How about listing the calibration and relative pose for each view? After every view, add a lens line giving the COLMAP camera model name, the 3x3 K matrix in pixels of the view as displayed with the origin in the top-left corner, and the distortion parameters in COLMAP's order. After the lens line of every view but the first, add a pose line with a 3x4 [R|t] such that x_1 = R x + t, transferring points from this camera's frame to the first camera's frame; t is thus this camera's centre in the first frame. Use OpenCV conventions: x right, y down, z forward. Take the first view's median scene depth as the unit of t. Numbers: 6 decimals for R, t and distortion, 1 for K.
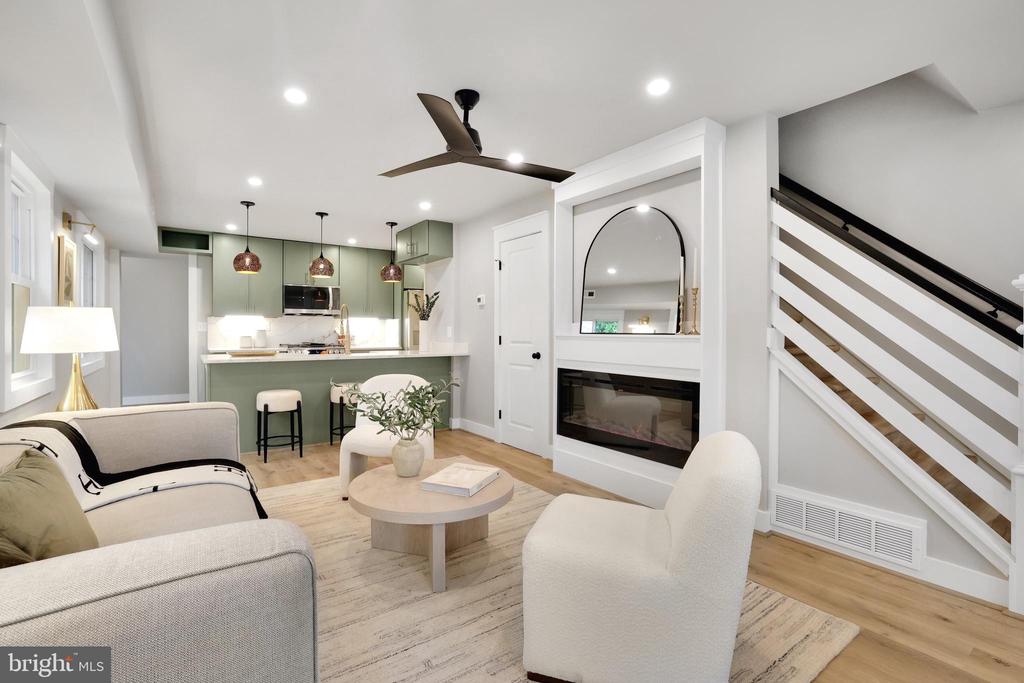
lens RADIAL K [[469.7, 0, 501.0], [0, 469.7, 338.1], [0, 0, 1]] dist [-0.020781, 0.001331]
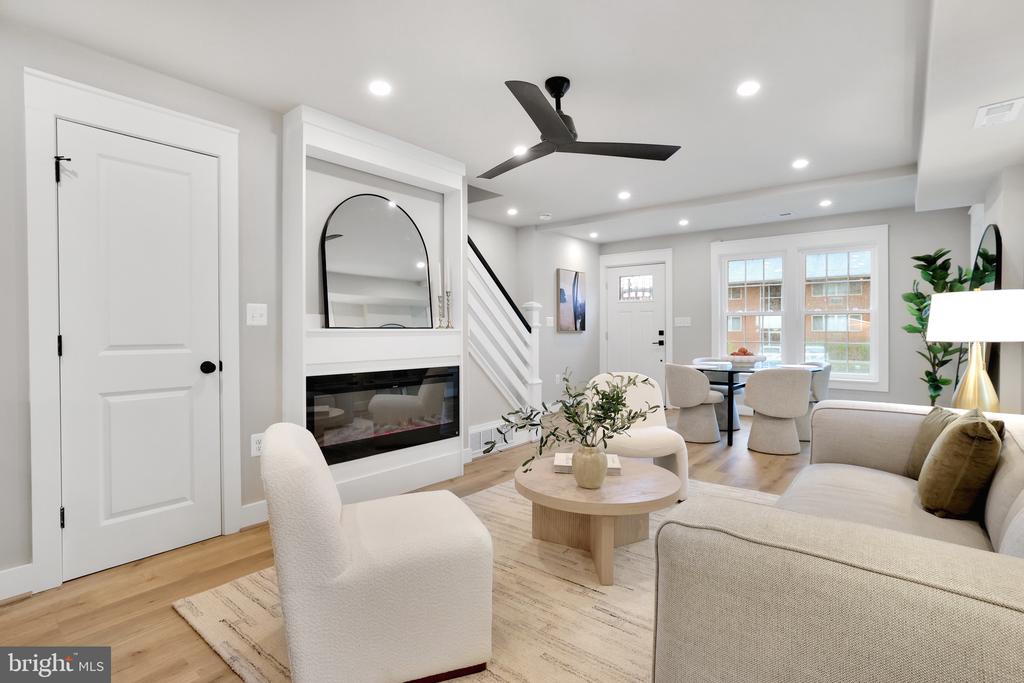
lens RADIAL K [[519.1, 0, 499.4], [0, 519.1, 337.1], [0, 0, 1]] dist [-0.025213, -0.000078]
pose [[-0.285144, -0.014848, 0.958370, -0.582294], [0.015766, 0.999672, 0.020178, -0.006092], [-0.958355, 0.020863, -0.284816, 0.772652]]
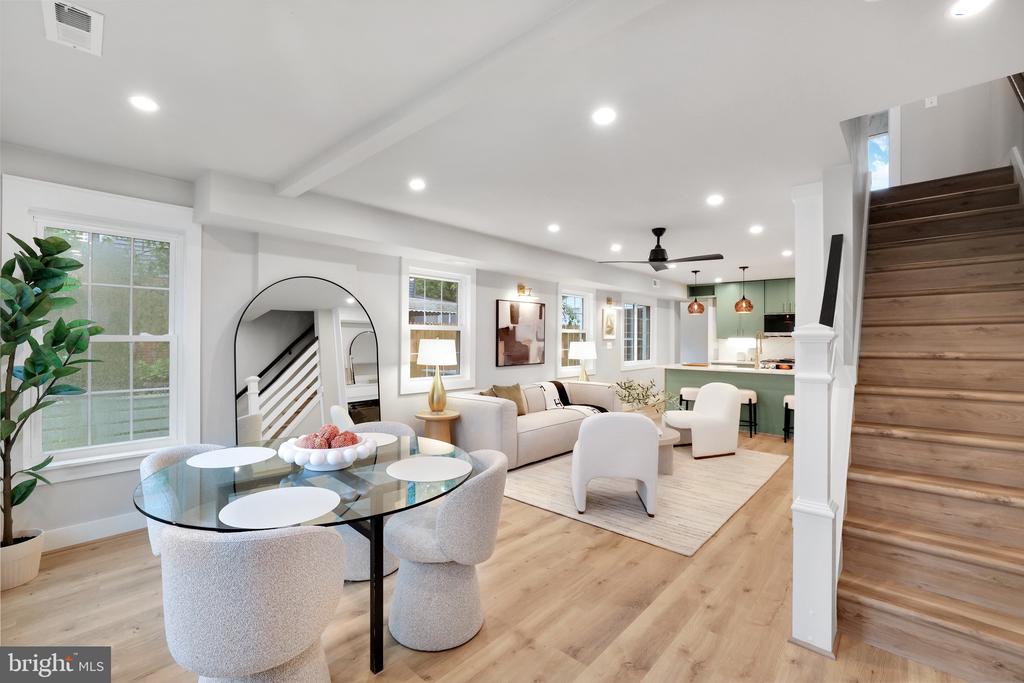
lens RADIAL K [[445.7, 0, 503.4], [0, 445.7, 334.1], [0, 0, 1]] dist [-0.043810, 0.019009]
pose [[0.224266, -0.010122, -0.974475, 0.810466], [-0.019102, 0.999708, -0.014780, -0.035941], [0.974341, 0.021929, 0.224007, 0.005158]]
